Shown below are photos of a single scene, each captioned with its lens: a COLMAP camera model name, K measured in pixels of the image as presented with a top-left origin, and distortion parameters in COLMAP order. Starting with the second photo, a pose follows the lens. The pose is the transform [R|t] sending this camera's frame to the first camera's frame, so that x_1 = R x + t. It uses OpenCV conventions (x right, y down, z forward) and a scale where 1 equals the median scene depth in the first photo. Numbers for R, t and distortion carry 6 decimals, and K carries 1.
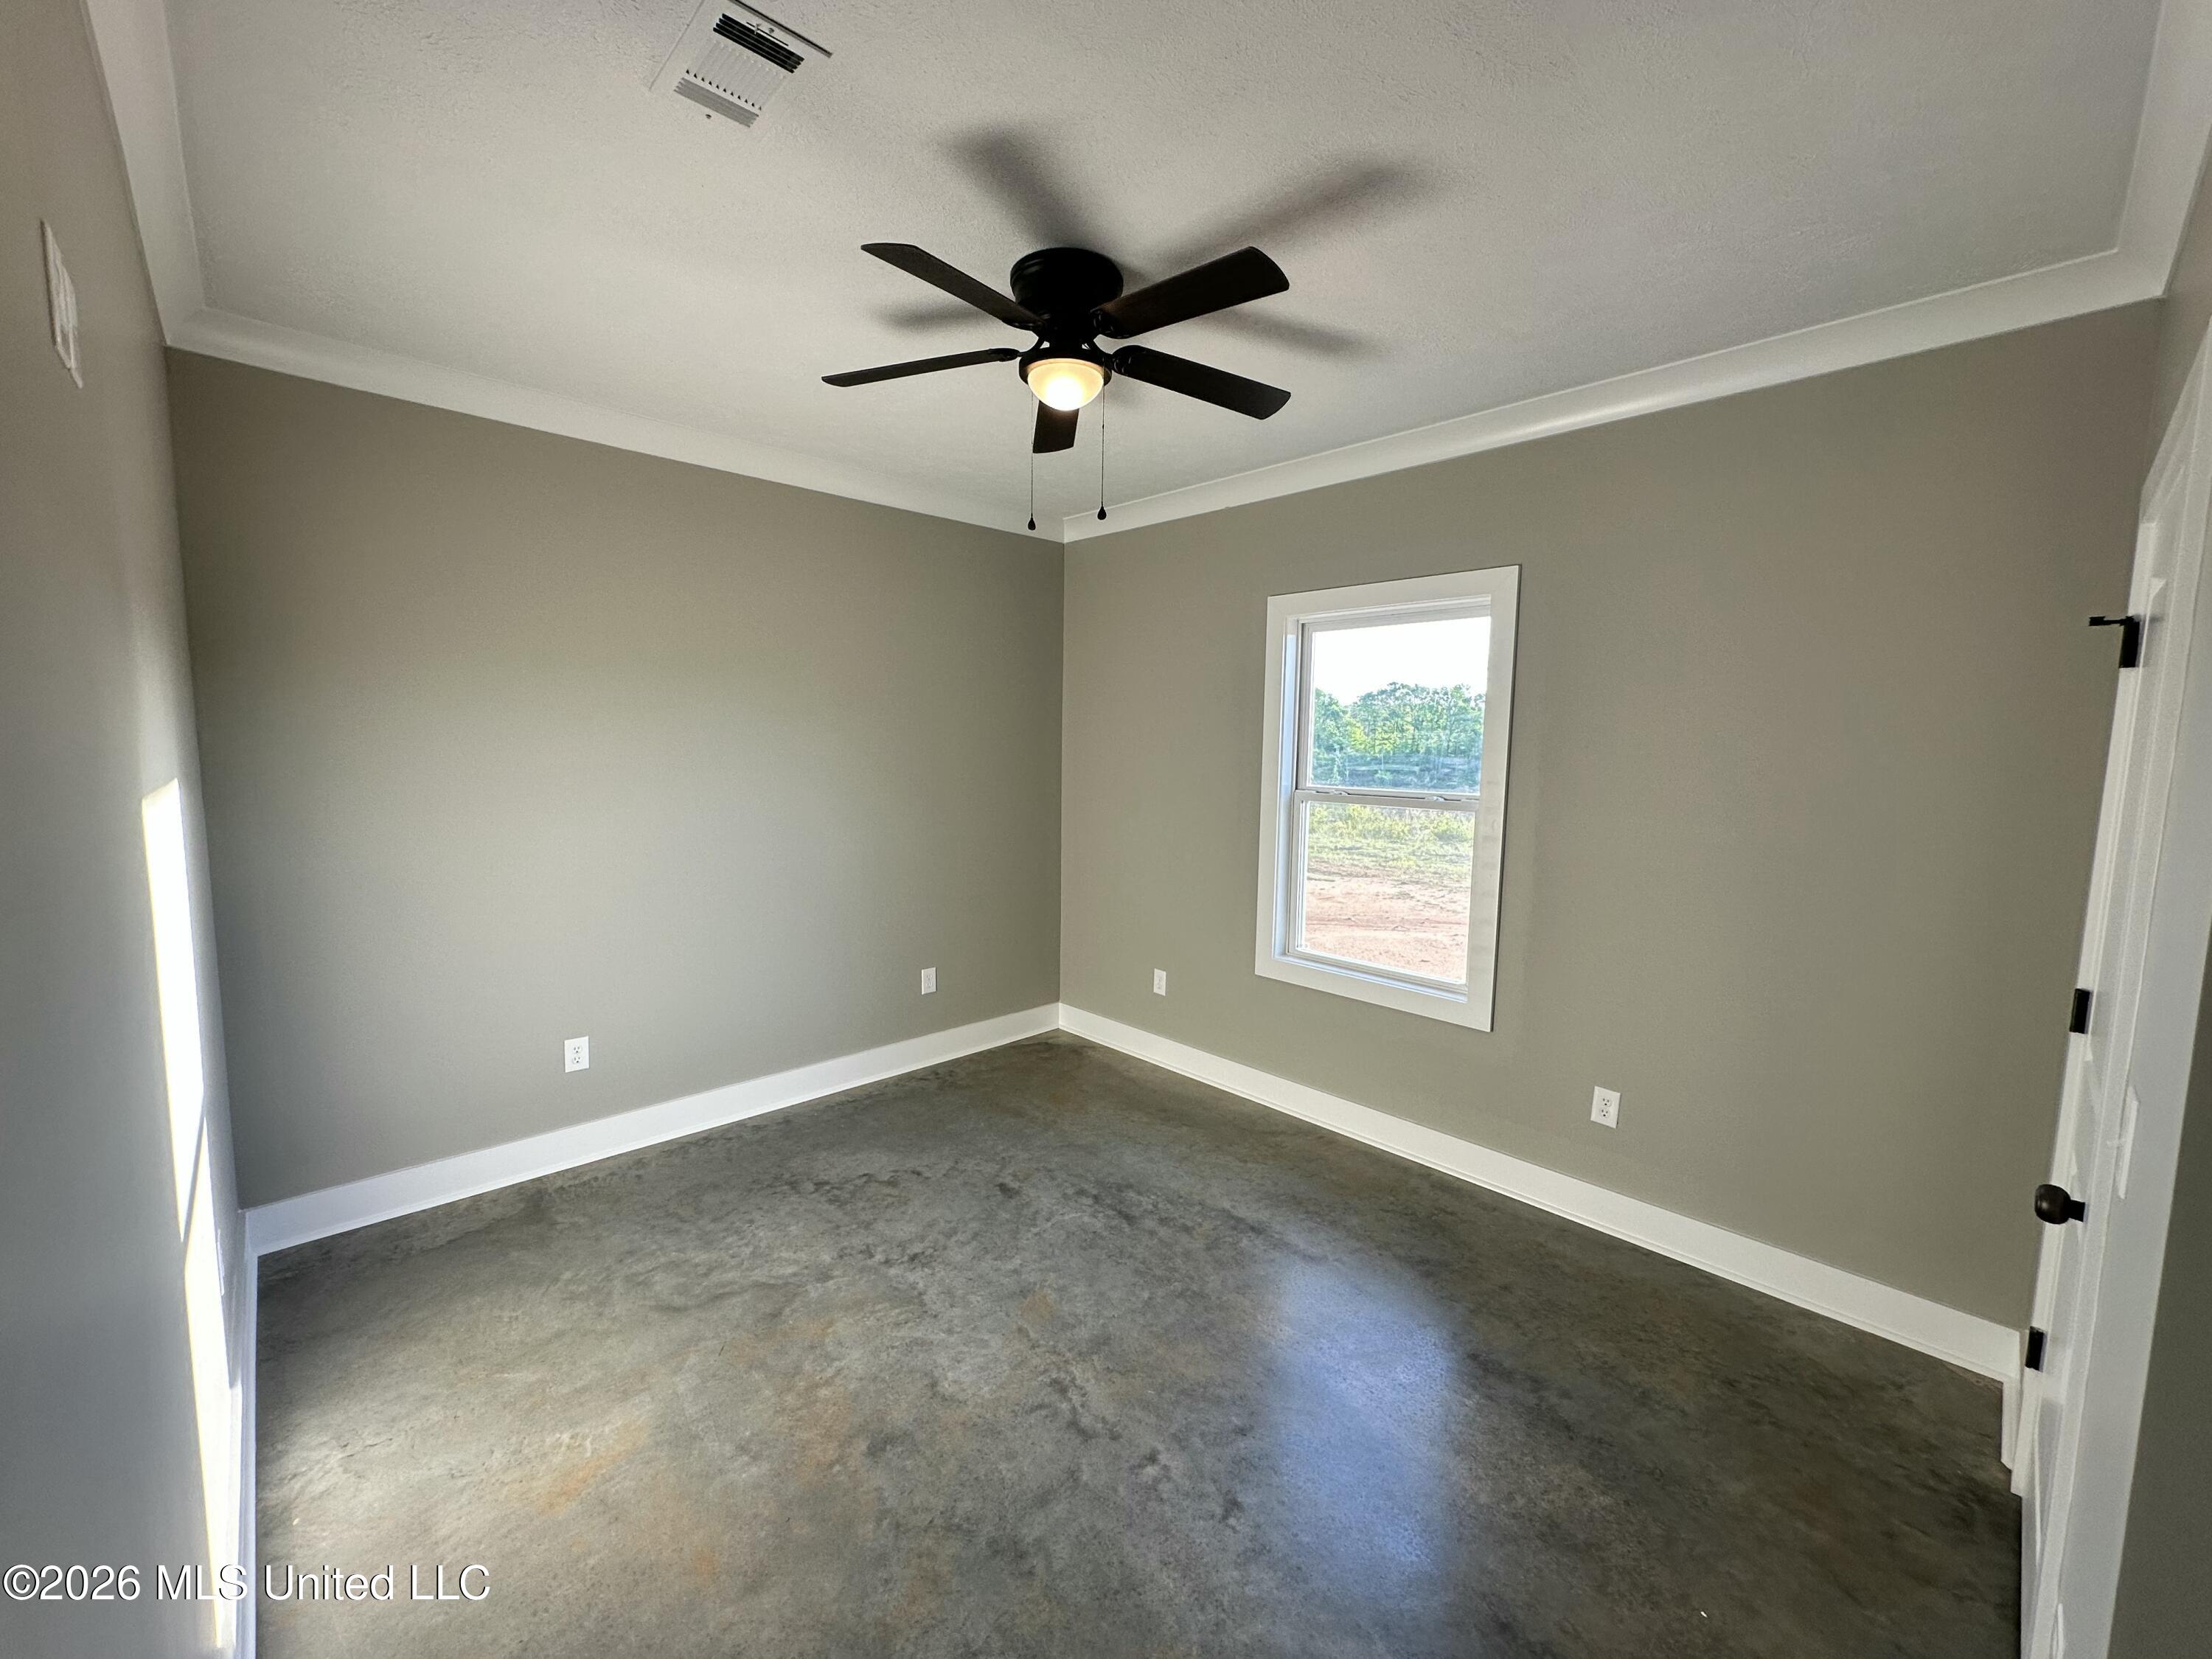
lens RADIAL K [[873.7, 0, 1107.0], [0, 873.7, 827.7], [0, 0, 1]] dist [-0.000880, -0.000453]
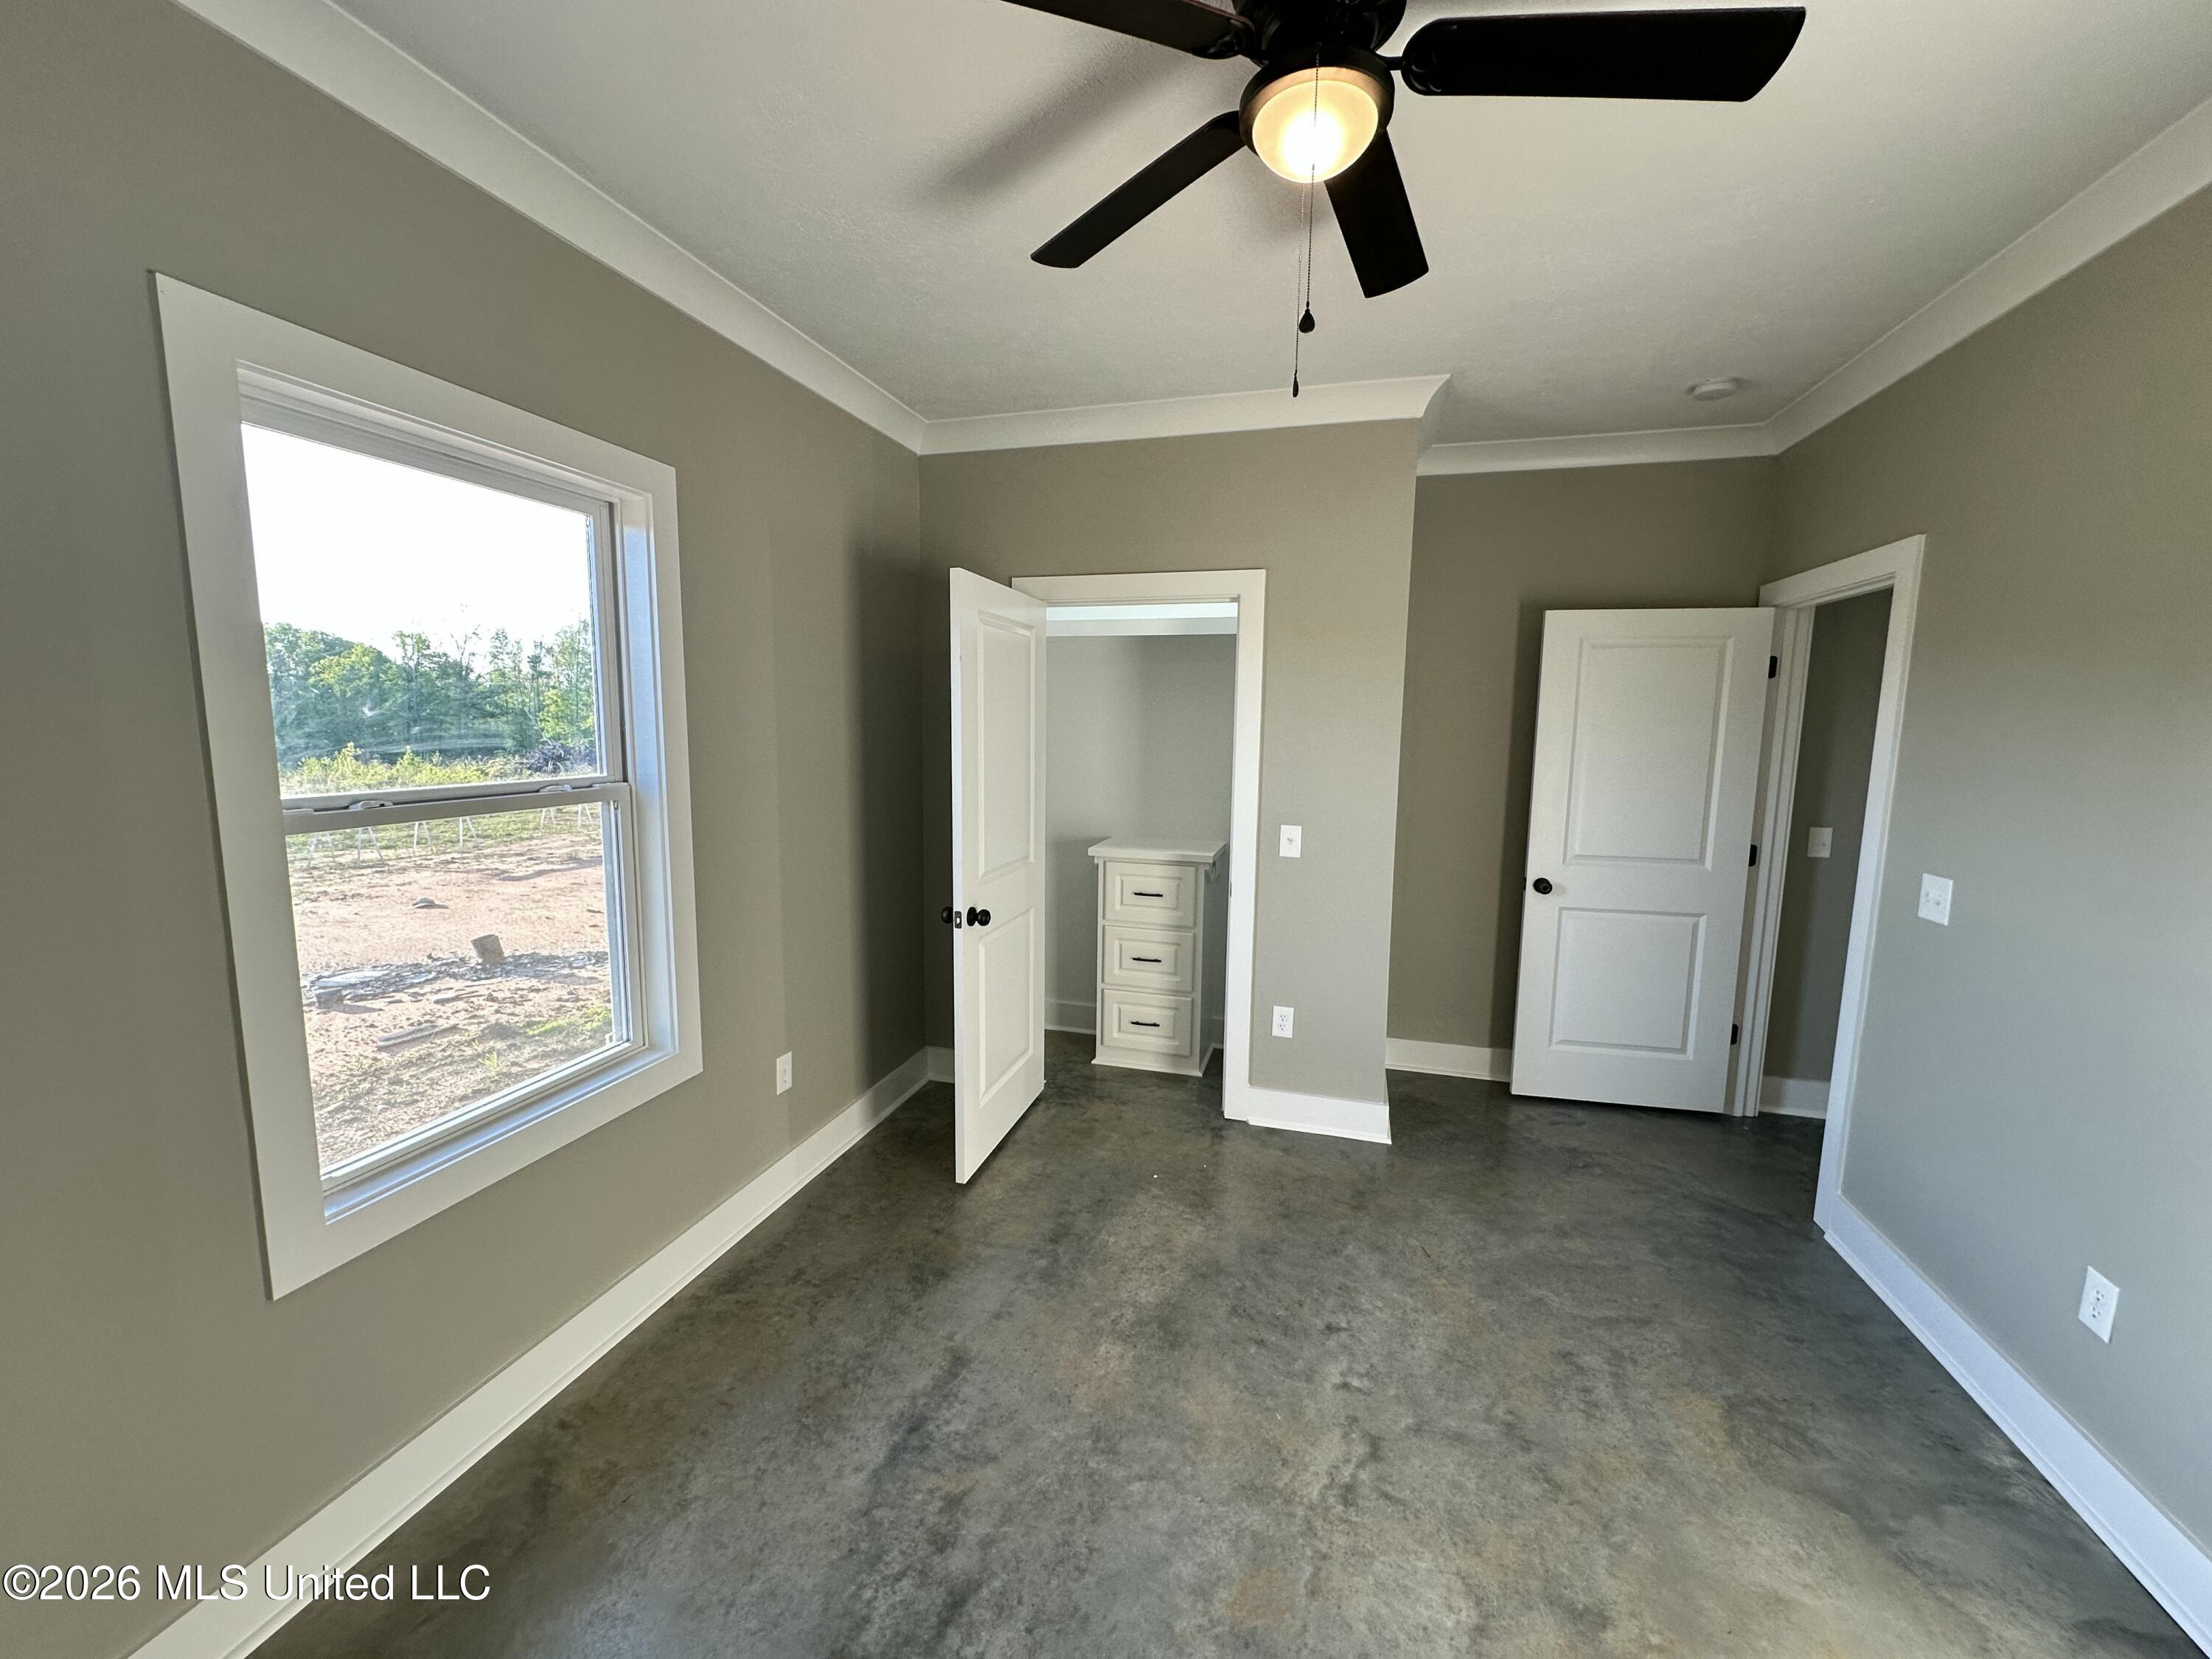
lens RADIAL K [[873.7, 0, 1107.0], [0, 873.7, 827.7], [0, 0, 1]] dist [-0.000880, -0.000453]
pose [[-0.503600, -0.129415, 0.854189, -0.576126], [0.064383, 0.980346, 0.186486, -0.154099], [-0.861535, 0.148909, -0.485370, 1.531754]]
